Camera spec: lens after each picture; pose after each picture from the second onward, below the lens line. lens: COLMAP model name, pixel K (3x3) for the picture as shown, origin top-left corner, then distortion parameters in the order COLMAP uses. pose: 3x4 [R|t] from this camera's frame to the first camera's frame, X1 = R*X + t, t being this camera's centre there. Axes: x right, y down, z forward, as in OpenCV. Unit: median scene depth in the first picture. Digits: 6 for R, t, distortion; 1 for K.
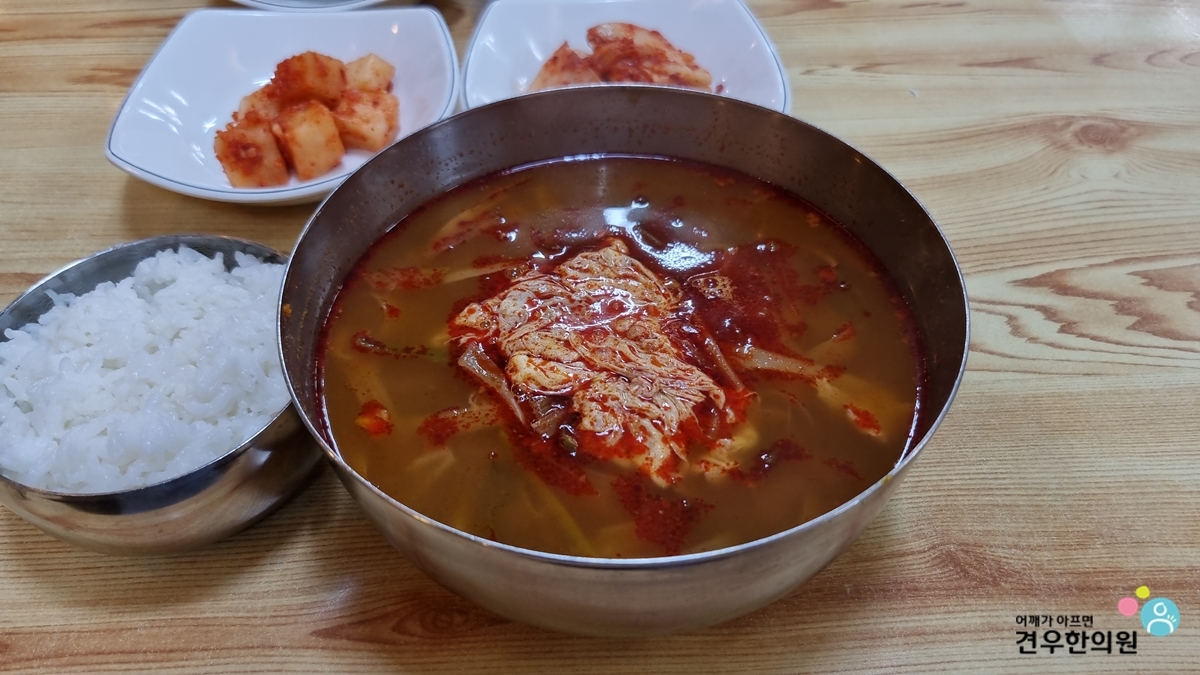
lens RADIAL K [[941.1, 0, 600.0], [0, 941.1, 337.5], [0, 0, 1]] dist [0.004002, 0.004515]
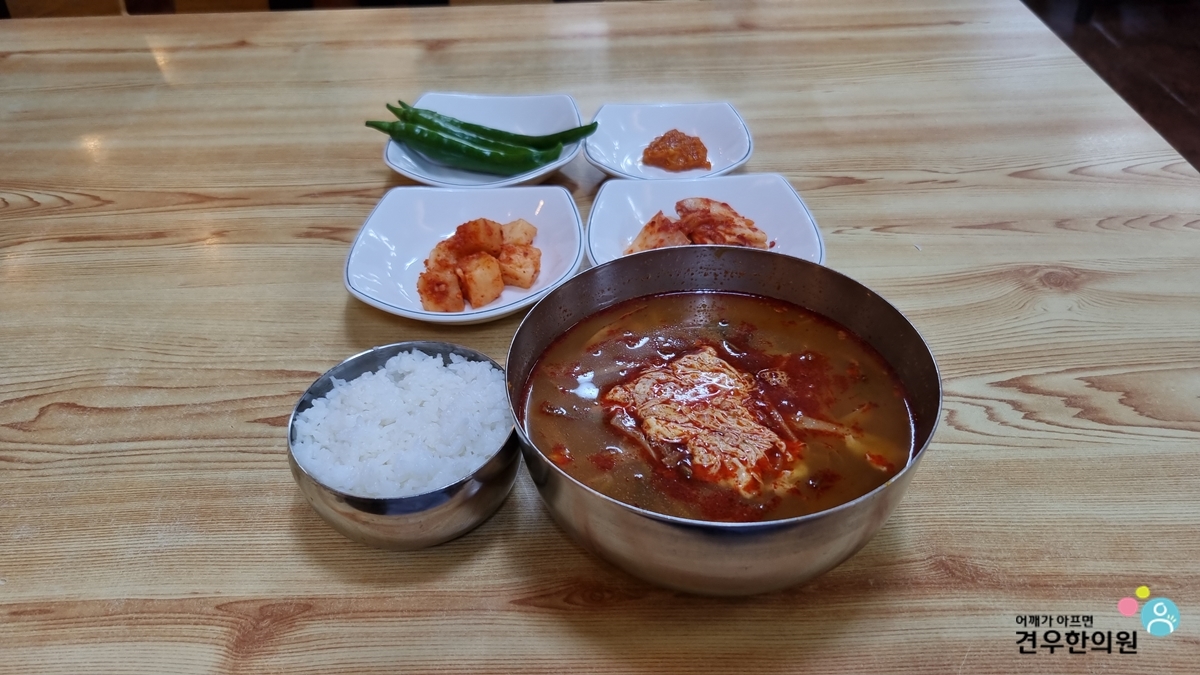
lens RADIAL K [[903.2, 0, 600.0], [0, 903.2, 337.5], [0, 0, 1]] dist [0.017304, 0.005186]
pose [[0.998817, 0.009858, -0.047623, -0.095034], [-0.016460, 0.989971, -0.140307, 0.092943], [0.045762, 0.140924, 0.988962, -0.467471]]
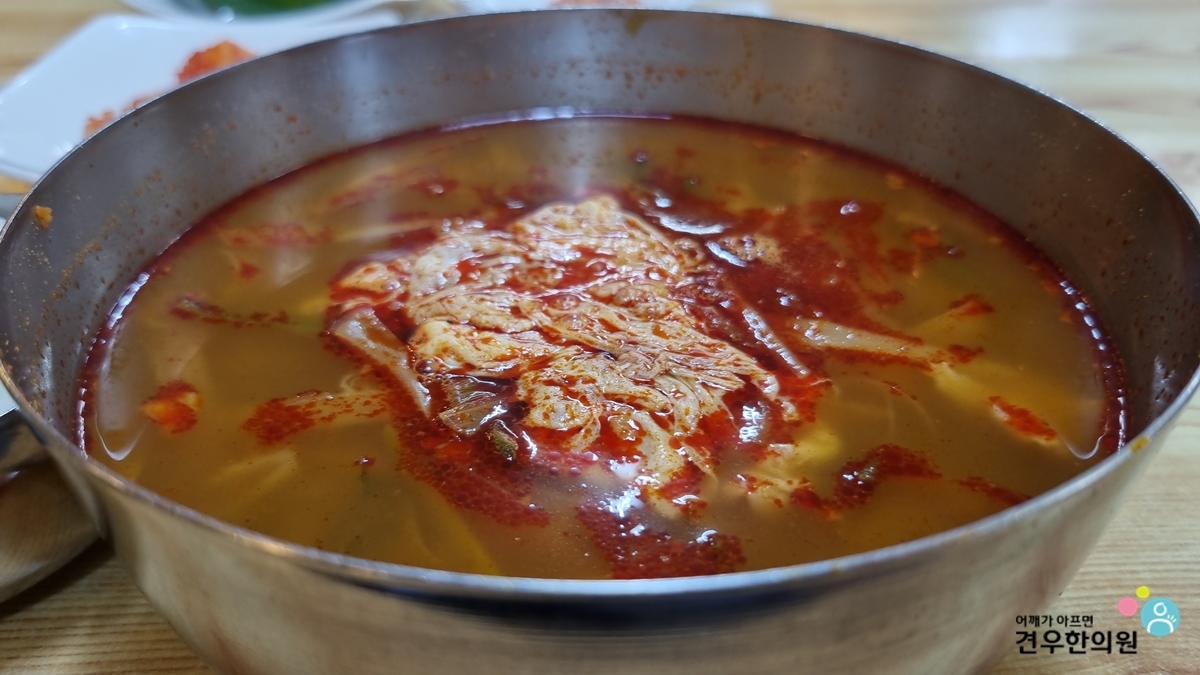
lens RADIAL K [[984.4, 0, 600.0], [0, 984.4, 337.5], [0, 0, 1]] dist [-0.032951, 0.007050]
pose [[0.999753, 0.019835, -0.009998, 0.025975], [-0.021436, 0.979477, -0.200413, 0.147292], [0.005818, 0.200578, 0.979660, 0.367622]]
